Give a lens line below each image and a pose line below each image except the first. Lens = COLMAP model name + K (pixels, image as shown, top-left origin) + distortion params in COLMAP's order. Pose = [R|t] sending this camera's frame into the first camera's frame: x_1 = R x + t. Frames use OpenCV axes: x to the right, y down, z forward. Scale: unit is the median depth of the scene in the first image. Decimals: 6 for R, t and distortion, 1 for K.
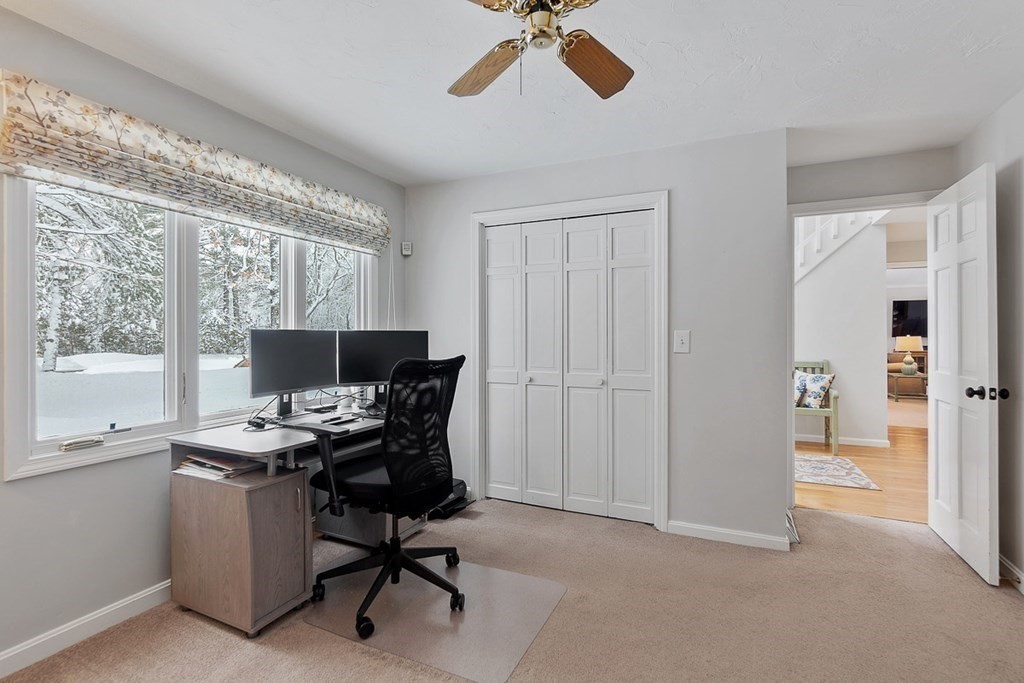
lens RADIAL K [[481.8, 0, 506.6], [0, 481.8, 339.5], [0, 0, 1]] dist [-0.001338, 0.000089]
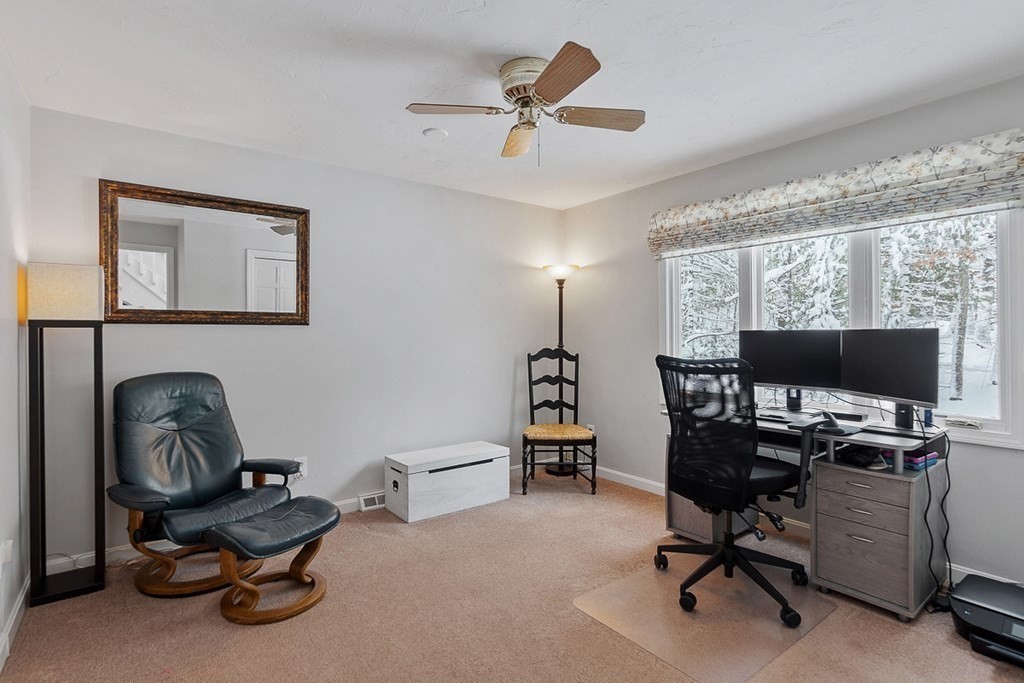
lens RADIAL K [[481.8, 0, 506.6], [0, 481.8, 339.5], [0, 0, 1]] dist [-0.001338, 0.000089]
pose [[-0.460496, 0.011080, -0.887593, 0.800585], [-0.004171, 0.999884, 0.014645, -0.010752], [0.887652, 0.010446, -0.460396, 0.941460]]
